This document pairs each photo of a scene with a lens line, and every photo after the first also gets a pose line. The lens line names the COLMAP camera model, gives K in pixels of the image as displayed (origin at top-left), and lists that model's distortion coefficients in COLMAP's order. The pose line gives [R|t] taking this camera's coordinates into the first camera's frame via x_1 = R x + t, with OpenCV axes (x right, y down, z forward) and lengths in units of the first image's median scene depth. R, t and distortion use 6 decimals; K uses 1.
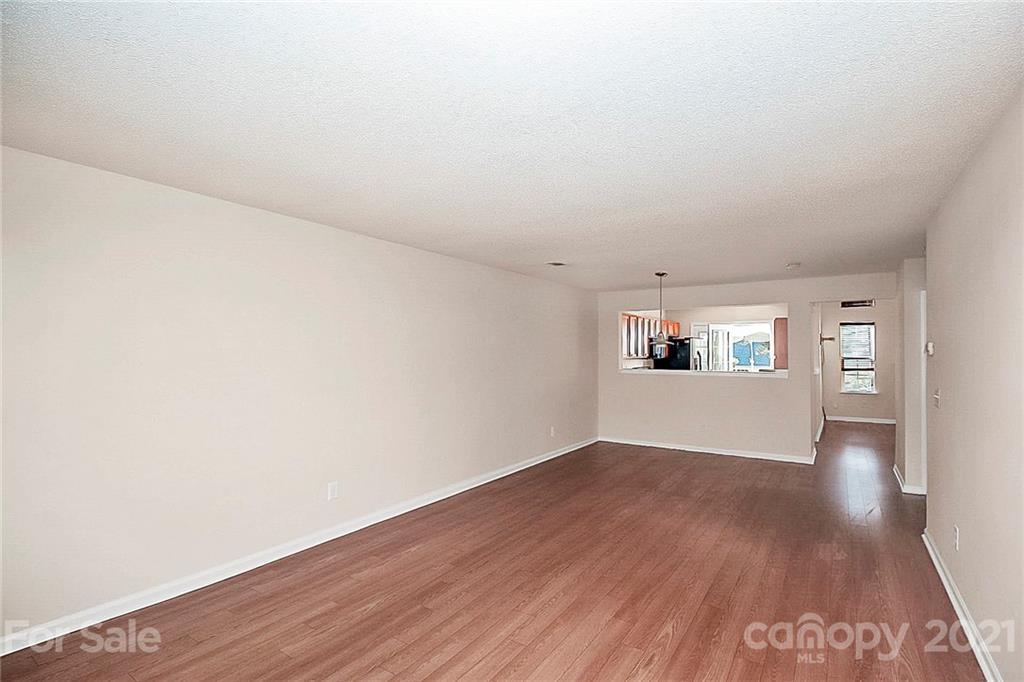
lens RADIAL K [[482.5, 0, 509.9], [0, 482.5, 336.3], [0, 0, 1]] dist [-0.004508, -0.000385]
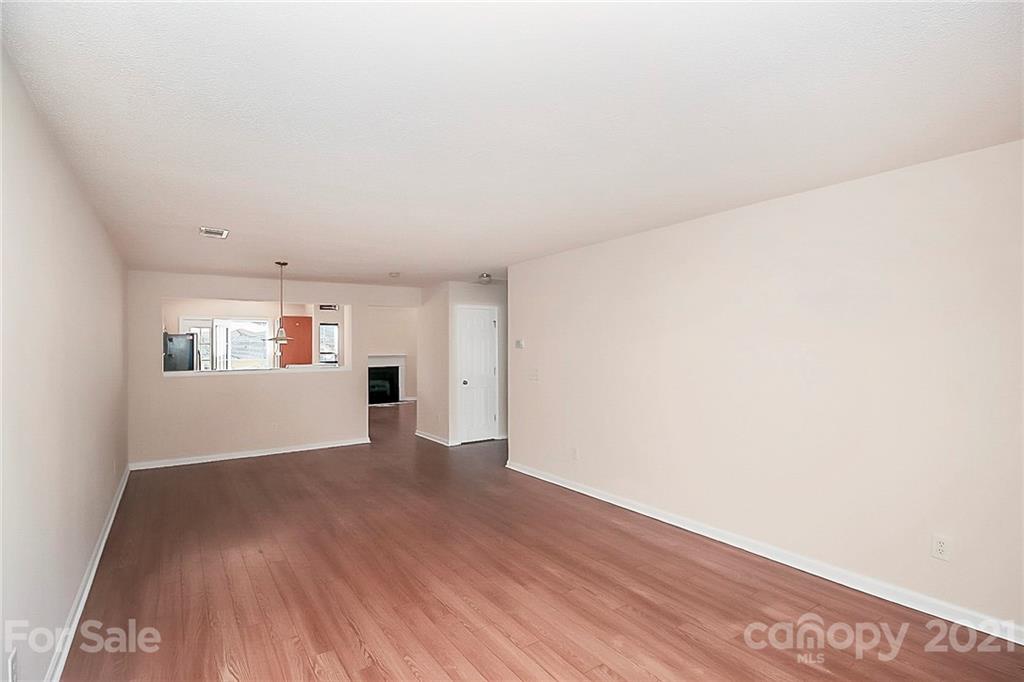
lens RADIAL K [[489.0, 0, 478.9], [0, 489.0, 343.6], [0, 0, 1]] dist [-0.001305, -0.000060]
pose [[0.407532, -0.002163, 0.913188, -0.381018], [-0.017822, 0.999788, 0.010322, 0.005129], [-0.913017, -0.020481, 0.407407, 0.284518]]
